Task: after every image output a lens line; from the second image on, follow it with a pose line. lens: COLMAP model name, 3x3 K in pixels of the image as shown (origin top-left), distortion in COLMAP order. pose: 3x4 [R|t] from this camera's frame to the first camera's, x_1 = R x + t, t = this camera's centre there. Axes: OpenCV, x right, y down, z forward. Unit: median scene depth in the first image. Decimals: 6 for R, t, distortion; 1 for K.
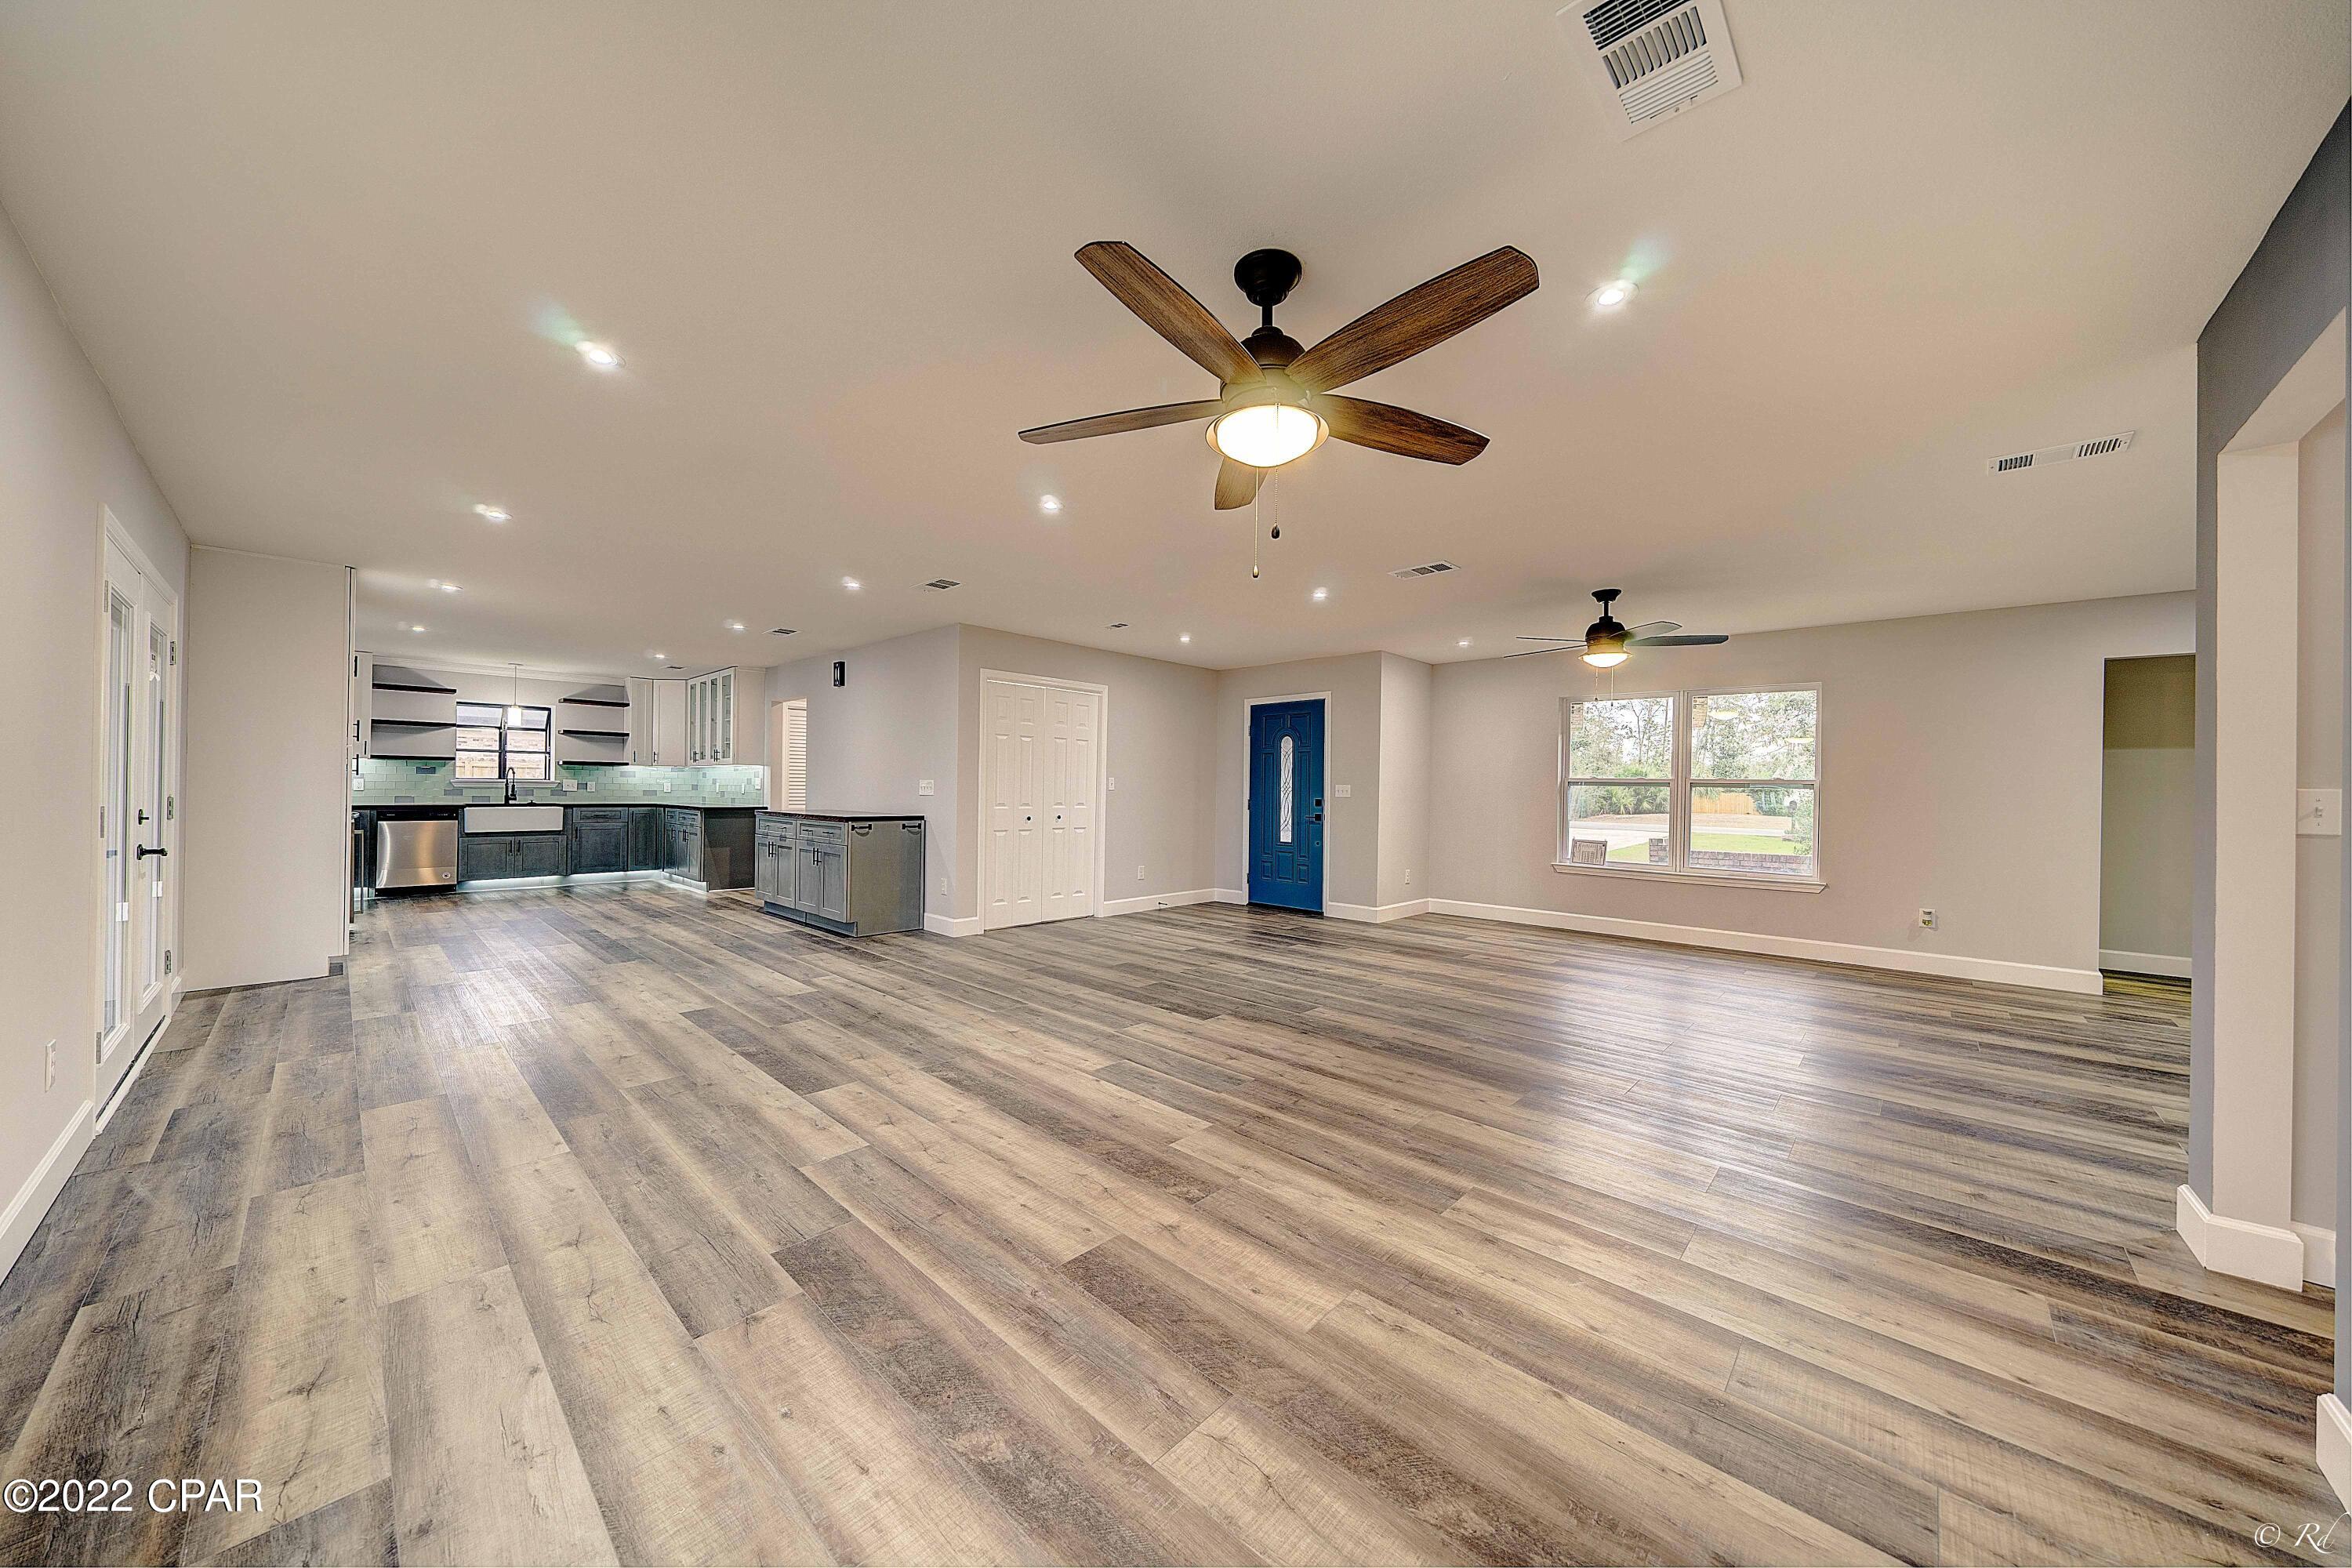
lens RADIAL K [[802.4, 0, 1178.5], [0, 802.4, 789.3], [0, 0, 1]] dist [-0.002259, -0.000098]
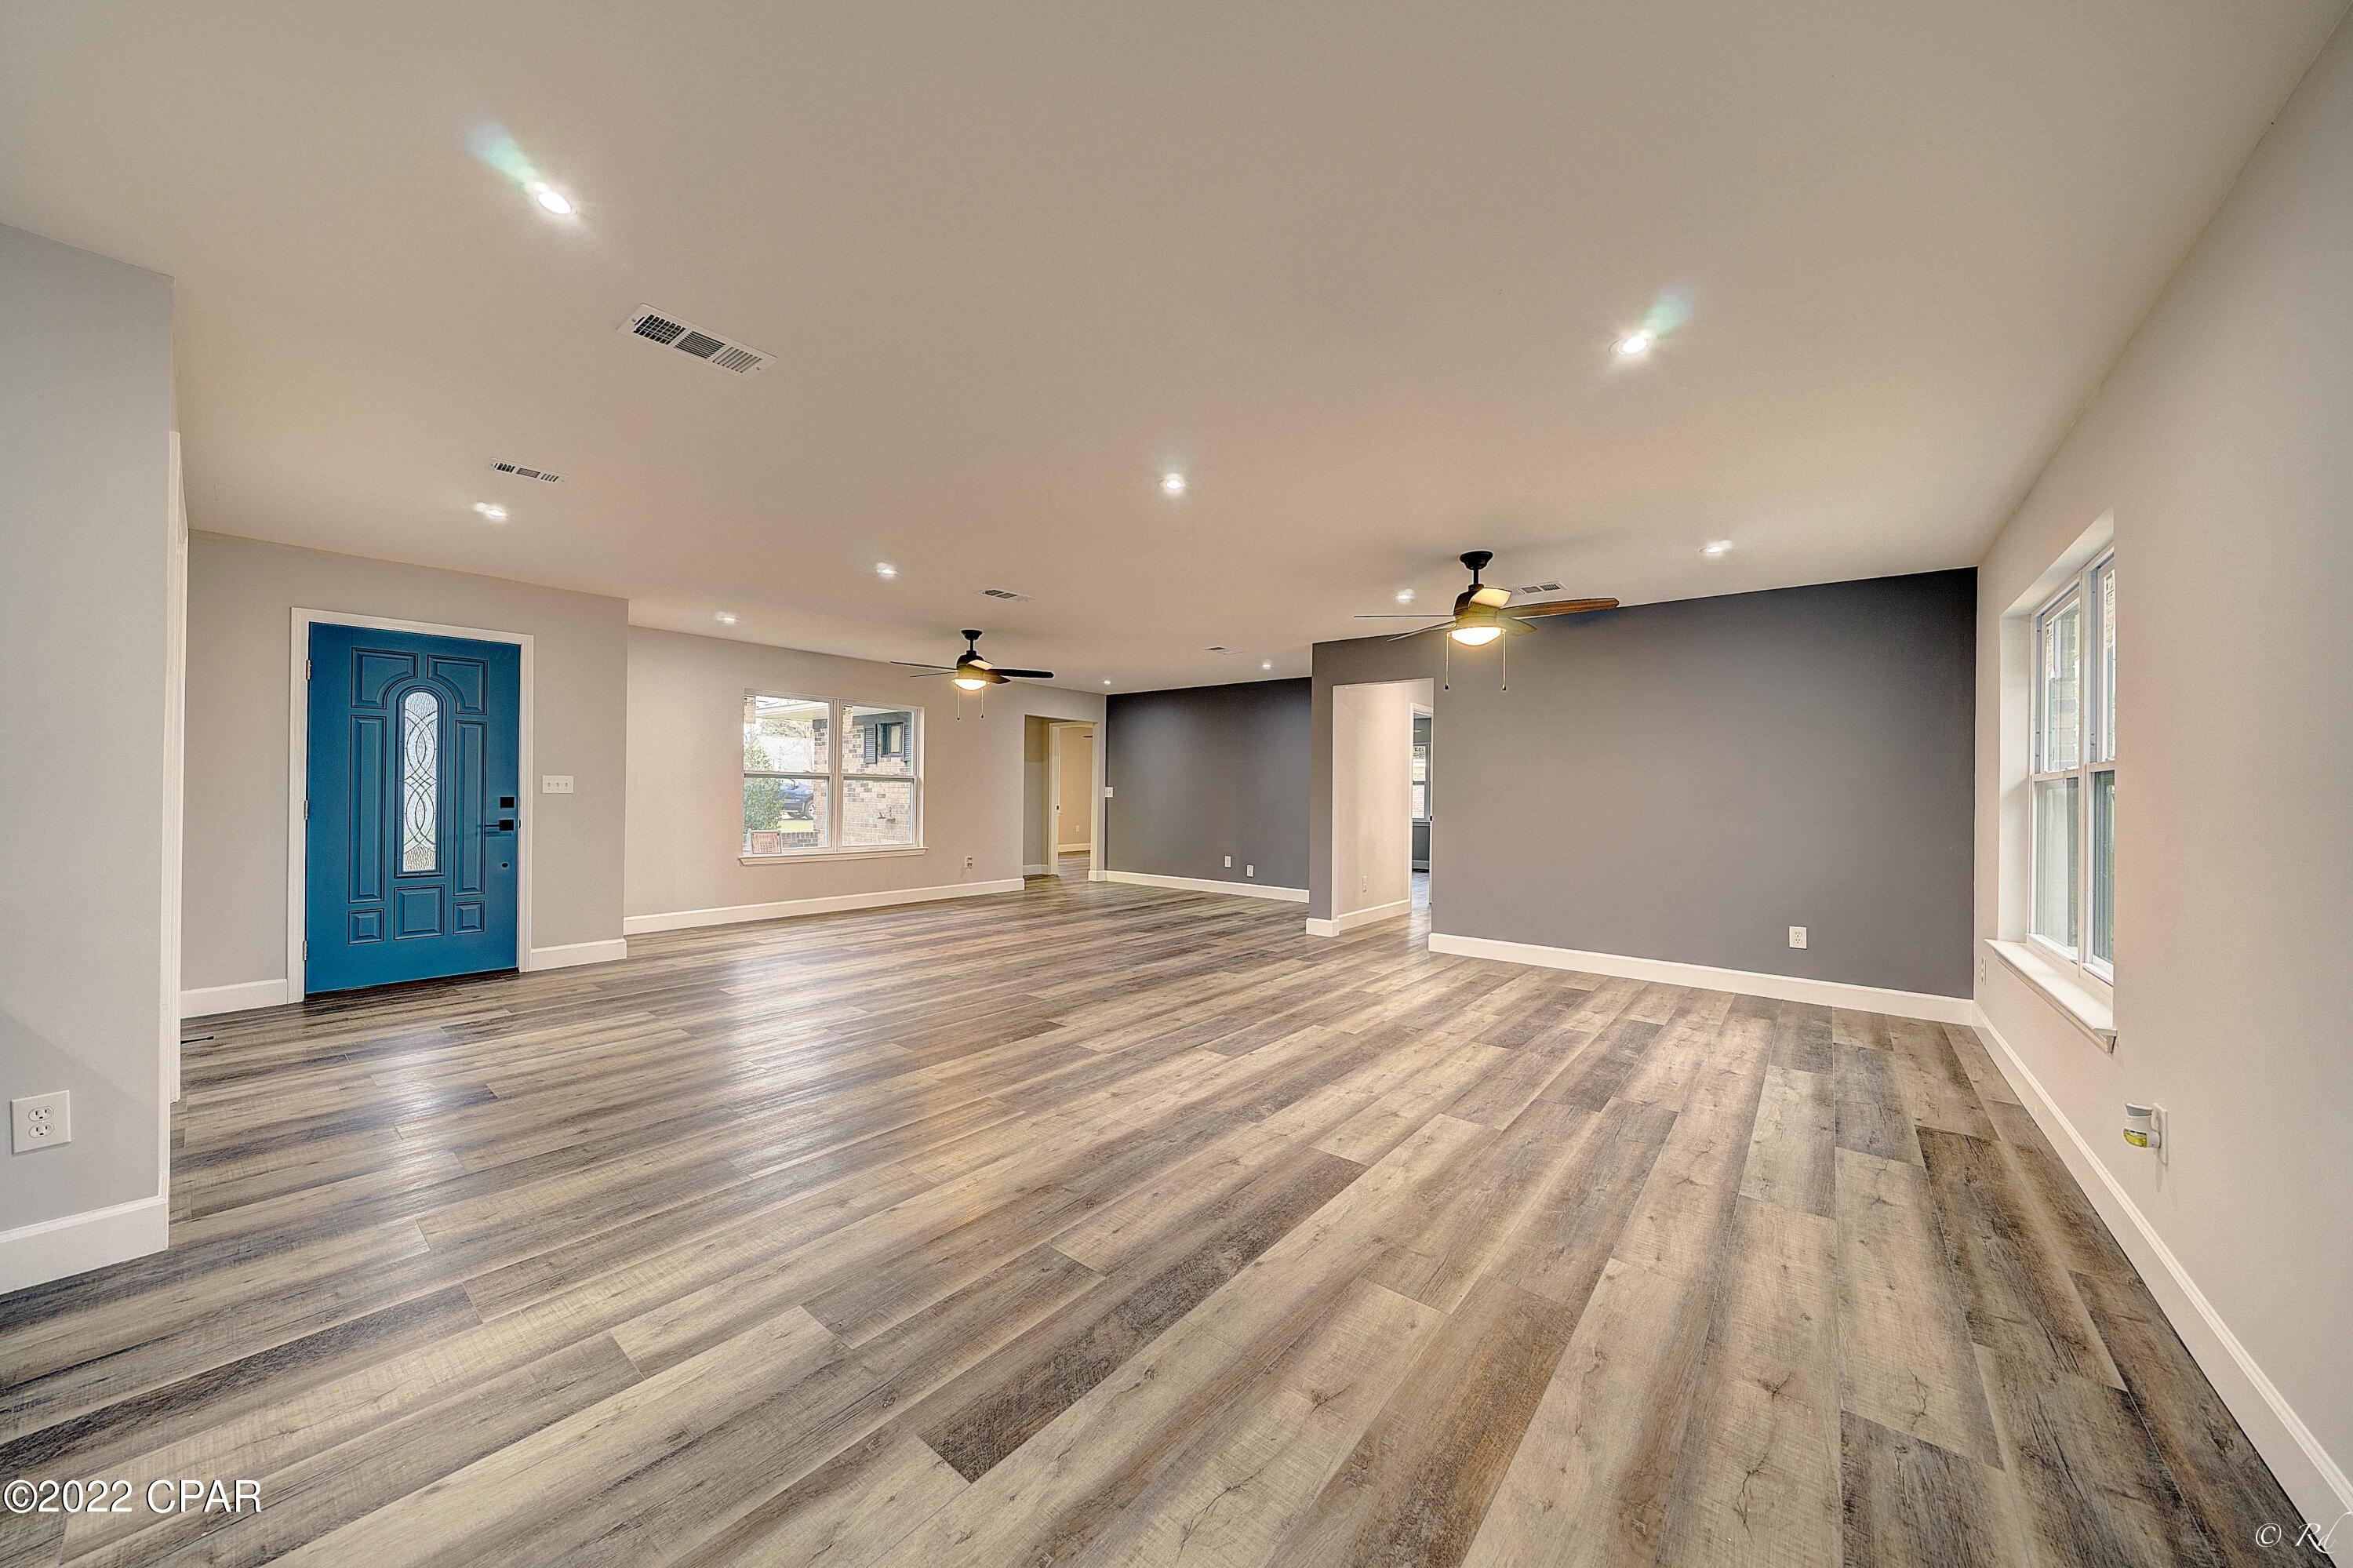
lens RADIAL K [[802.8, 0, 1179.0], [0, 802.8, 789.3], [0, 0, 1]] dist [-0.002259, -0.000098]
pose [[-0.075442, -0.012019, 0.997078, -1.182520], [-0.013638, 0.999846, 0.011021, -0.018982], [-0.997057, -0.012767, -0.075594, 1.162268]]
